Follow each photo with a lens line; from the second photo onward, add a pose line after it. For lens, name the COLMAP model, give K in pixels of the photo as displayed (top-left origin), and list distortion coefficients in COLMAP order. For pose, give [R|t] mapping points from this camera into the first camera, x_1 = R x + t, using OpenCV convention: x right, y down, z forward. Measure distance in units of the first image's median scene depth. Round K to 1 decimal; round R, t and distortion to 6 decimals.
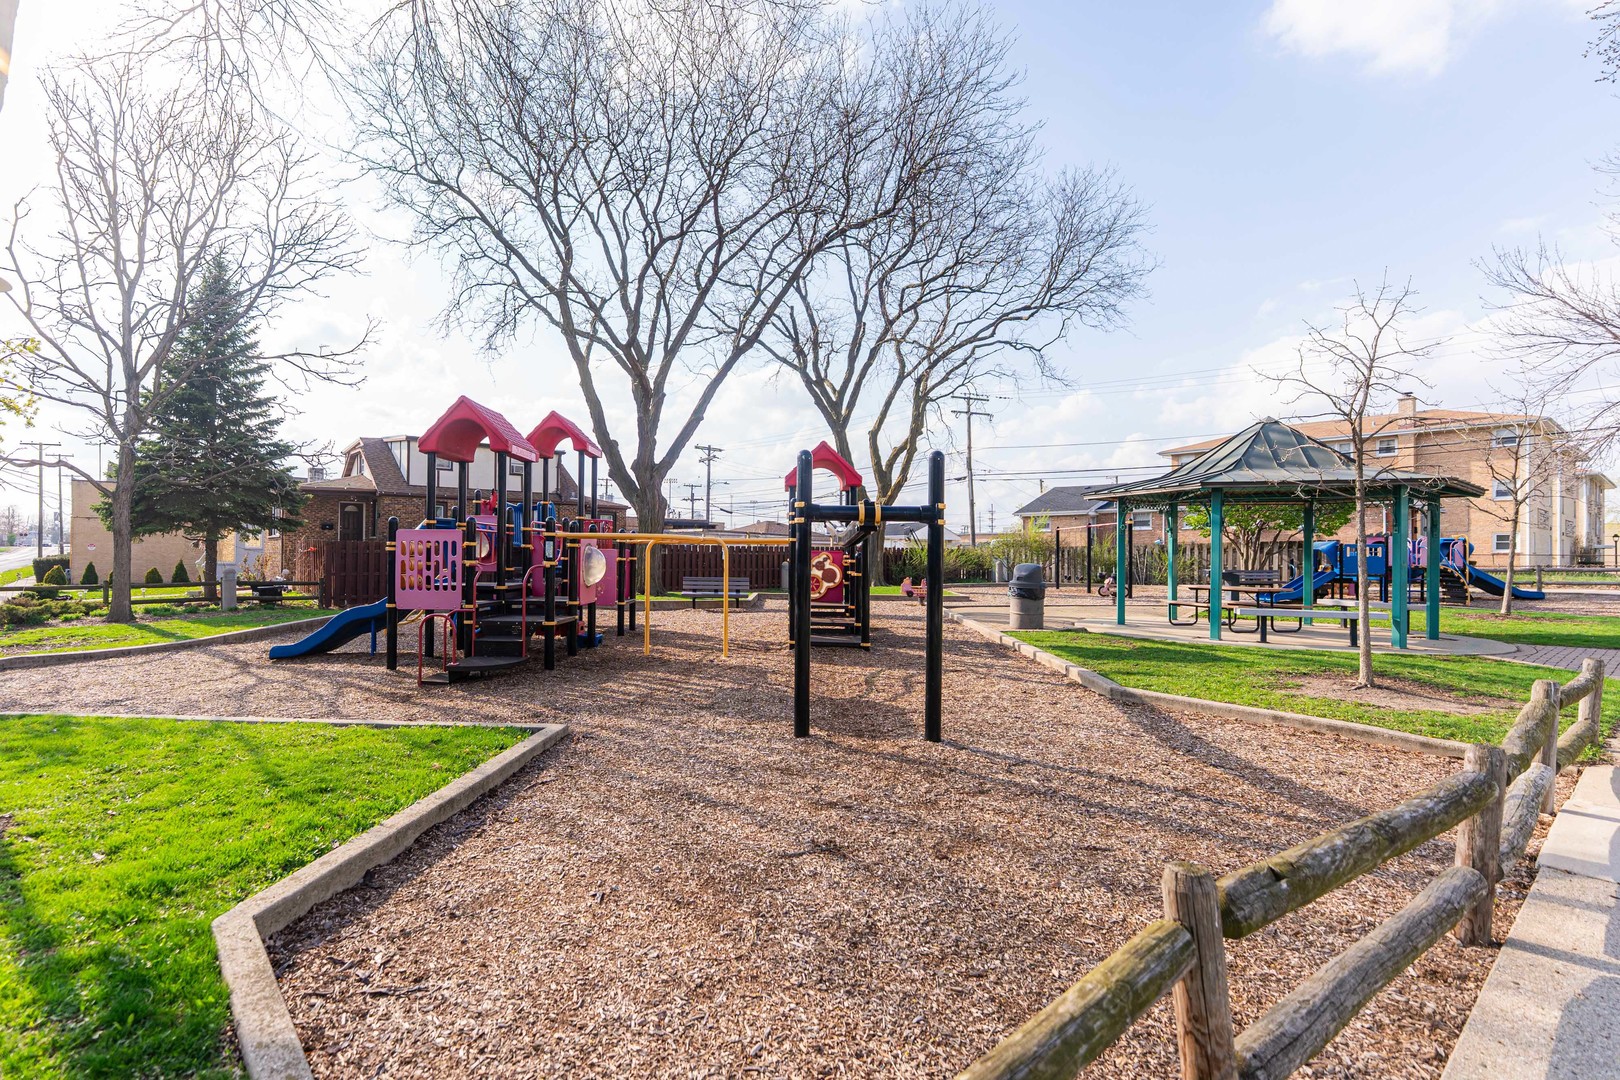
lens RADIAL K [[727.1, 0, 810.7], [0, 727.1, 543.0], [0, 0, 1]] dist [0.007258, -0.000691]
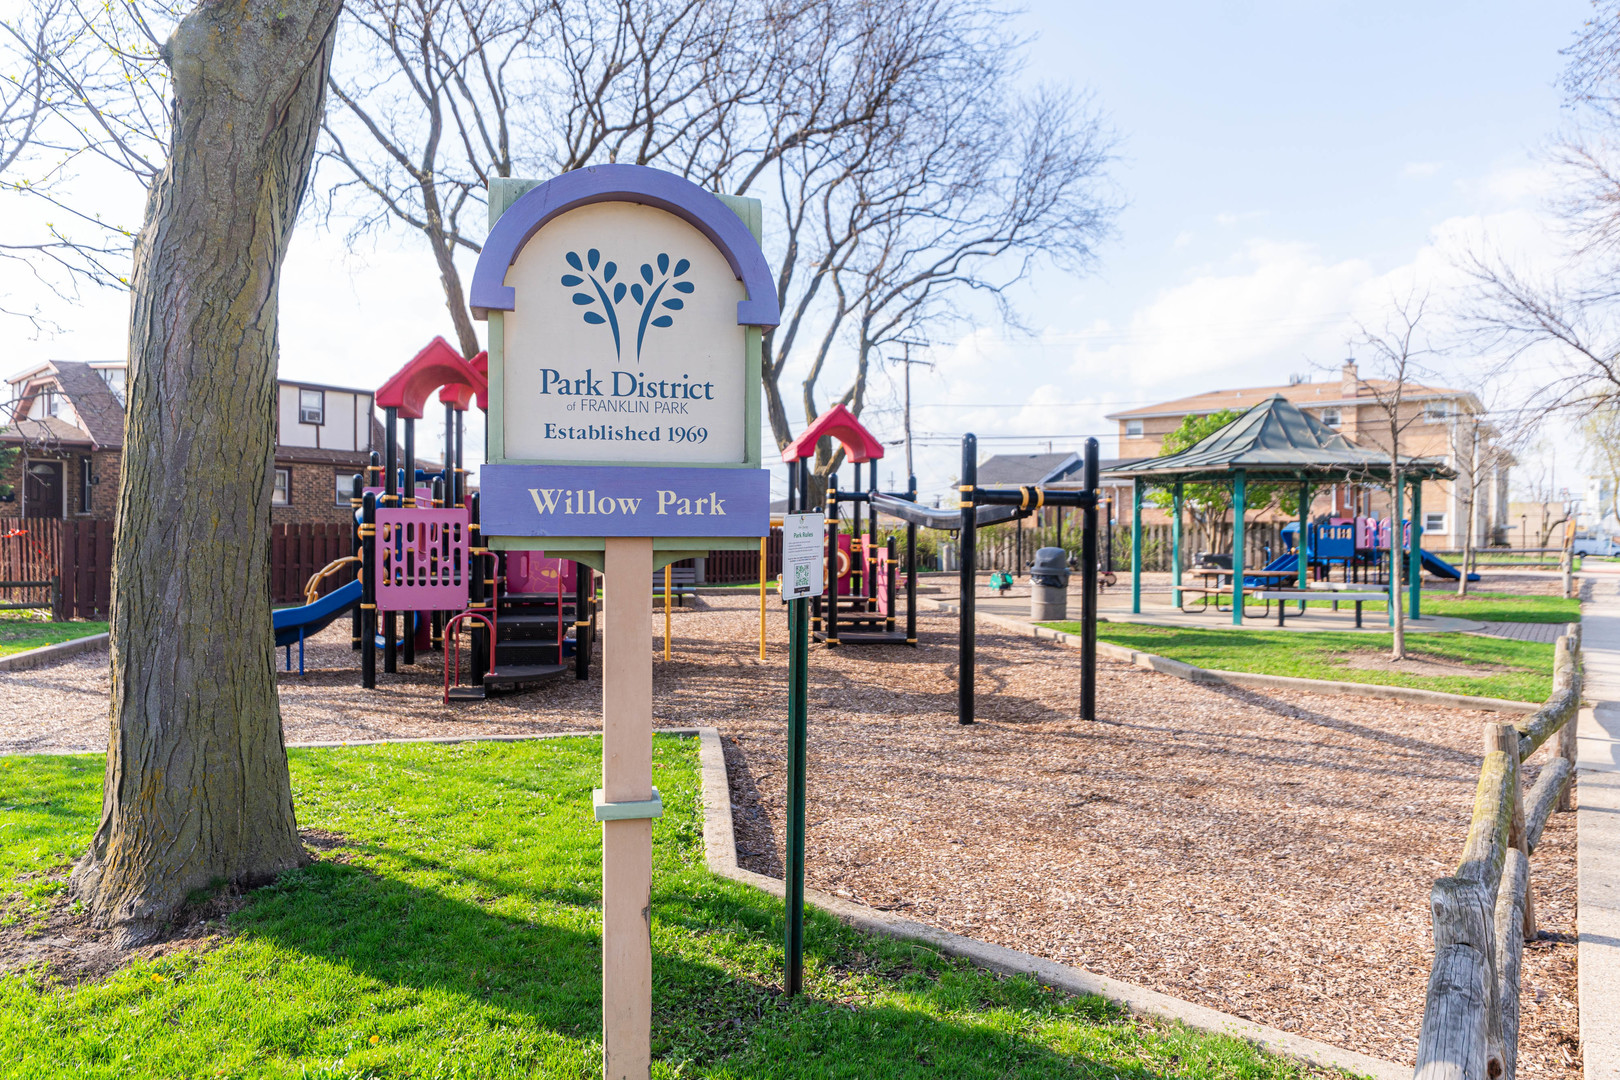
lens RADIAL K [[1109.3, 0, 808.9], [0, 1109.3, 536.5], [0, 0, 1]] dist [0.008276, 0.005394]
pose [[0.955536, -0.002731, 0.294862, -0.361380], [-0.001953, 0.999877, 0.015590, -0.005951], [-0.294868, -0.015472, 0.955413, -0.202749]]
